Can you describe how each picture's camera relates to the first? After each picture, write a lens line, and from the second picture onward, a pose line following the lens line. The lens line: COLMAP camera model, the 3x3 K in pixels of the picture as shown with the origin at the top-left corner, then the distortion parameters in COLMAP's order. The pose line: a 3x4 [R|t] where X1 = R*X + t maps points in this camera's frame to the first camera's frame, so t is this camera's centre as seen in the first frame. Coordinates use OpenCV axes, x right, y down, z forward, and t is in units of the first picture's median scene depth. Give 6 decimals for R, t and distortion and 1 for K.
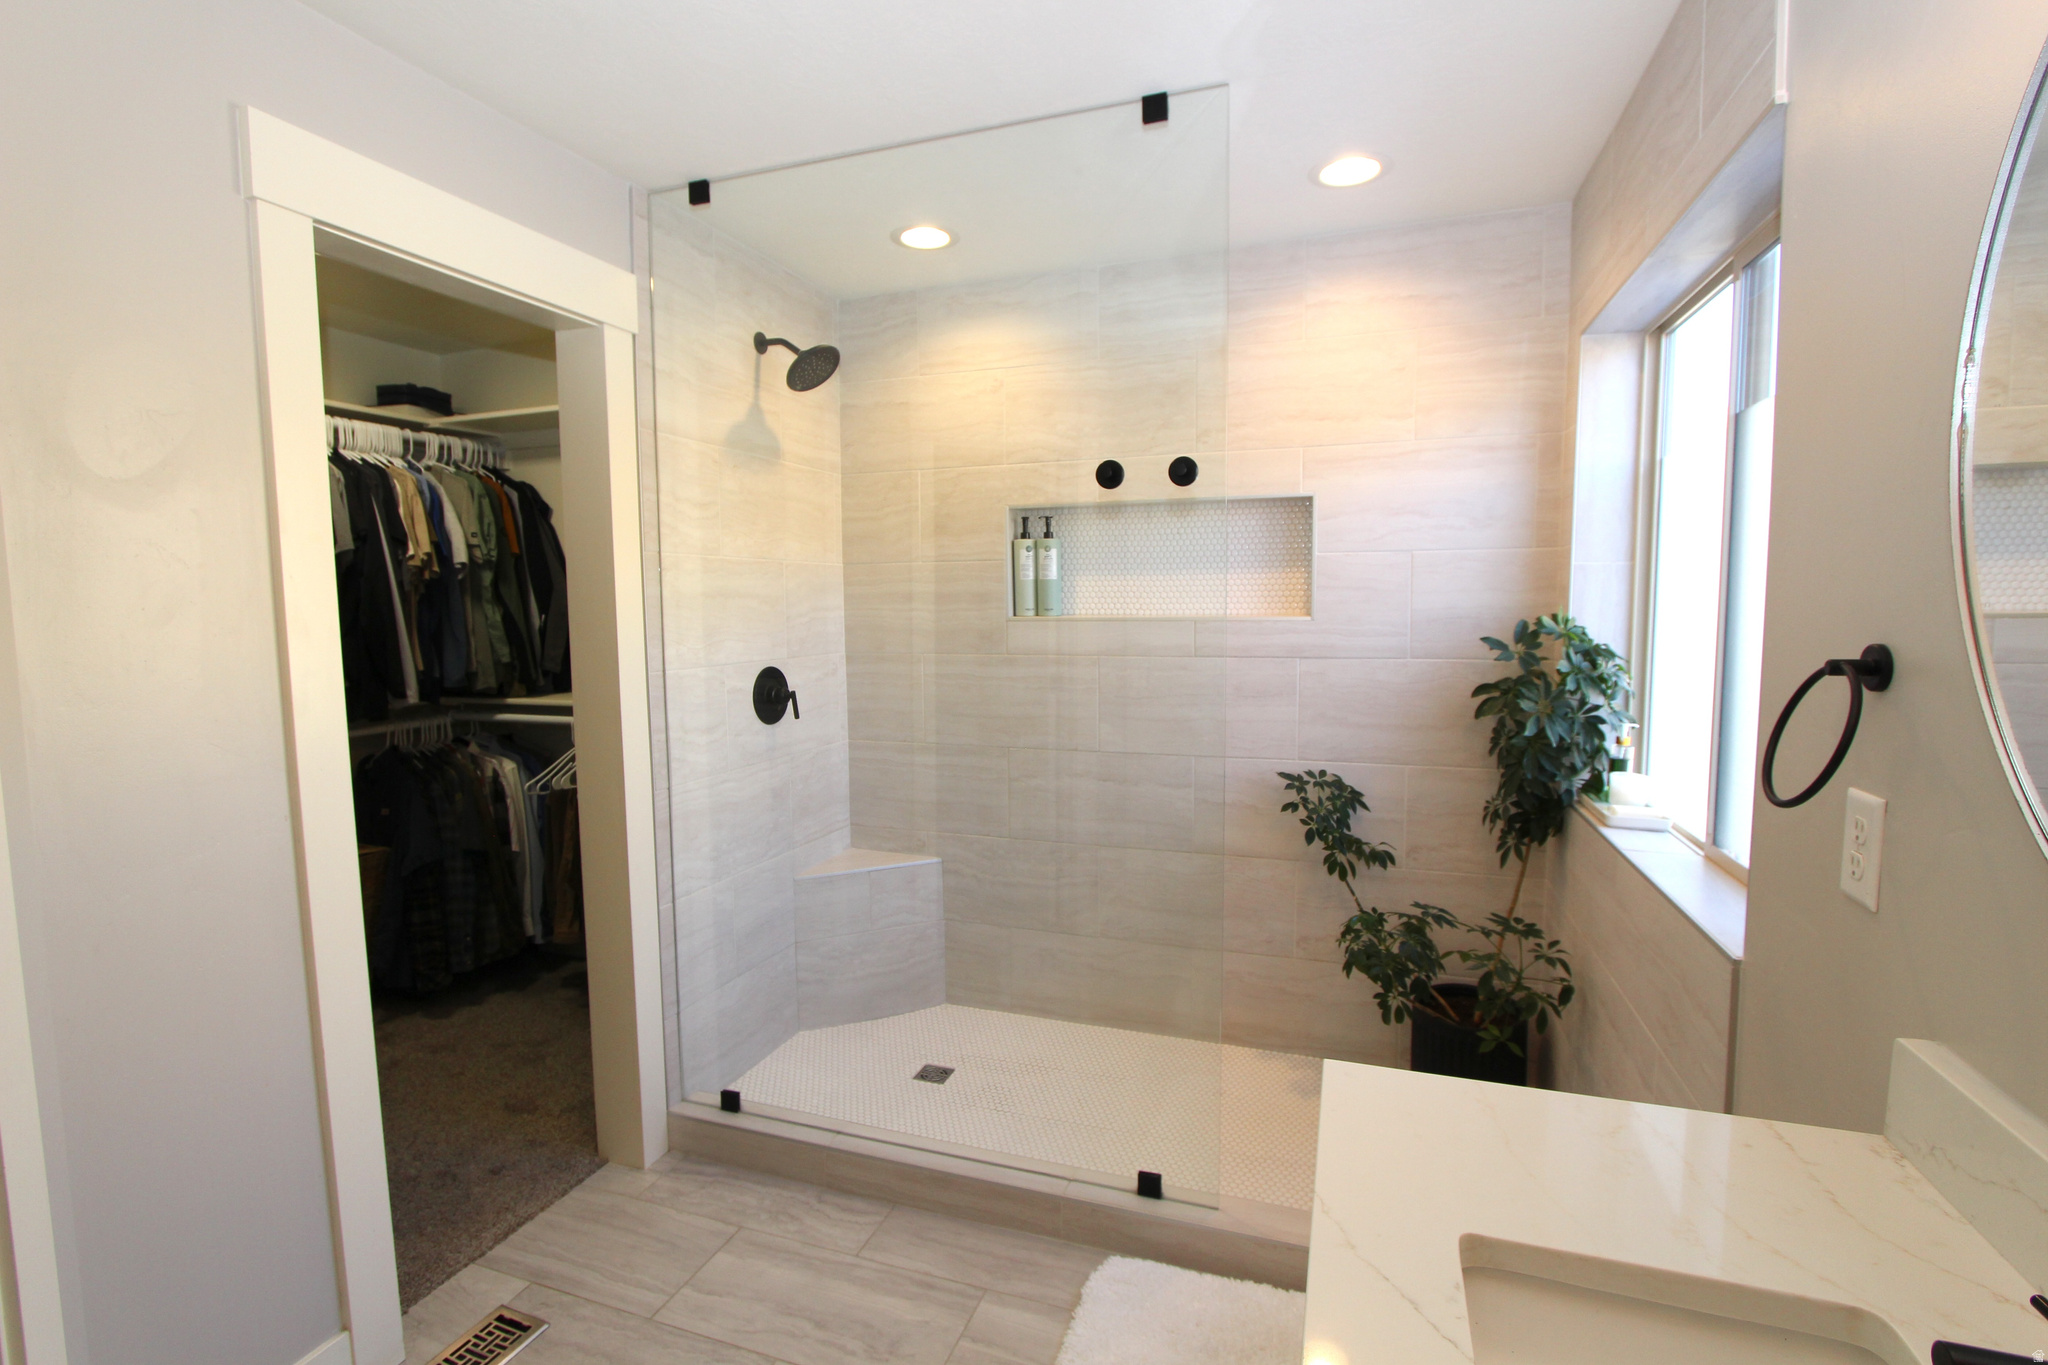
lens RADIAL K [[932.9, 0, 1027.7], [0, 932.9, 681.5], [0, 0, 1]] dist [-0.017230, 0.000980]
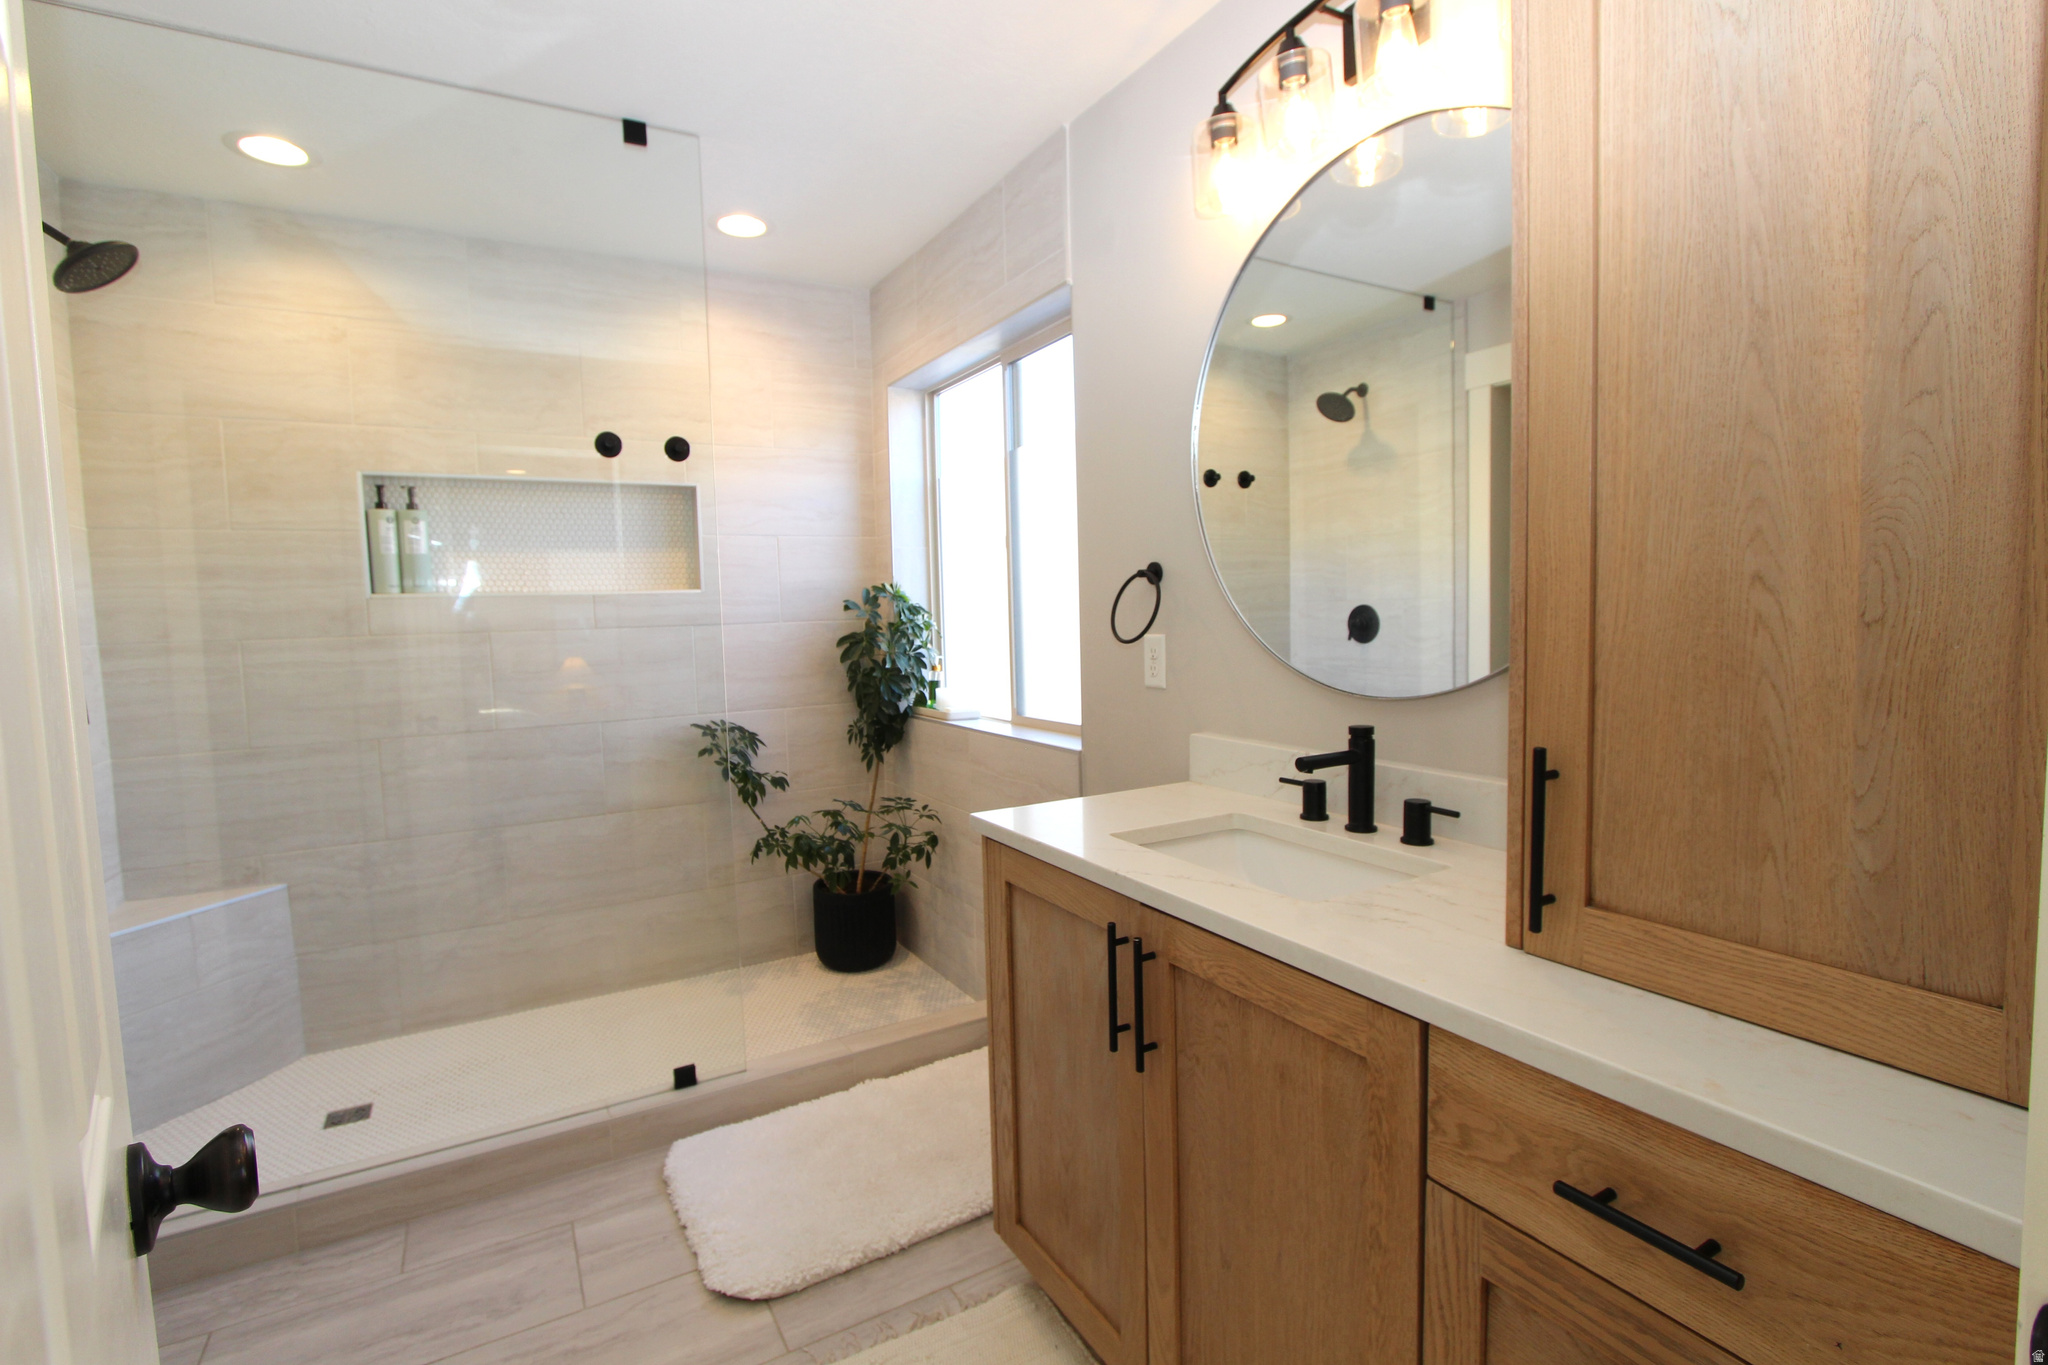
lens RADIAL K [[942.2, 0, 996.2], [0, 942.2, 677.3], [0, 0, 1]] dist [-0.002894, 0.000120]
pose [[0.670899, -0.062986, 0.738869, -0.338983], [0.085251, 0.996331, 0.007525, 0.064499], [-0.736632, 0.057940, 0.673807, -0.061912]]
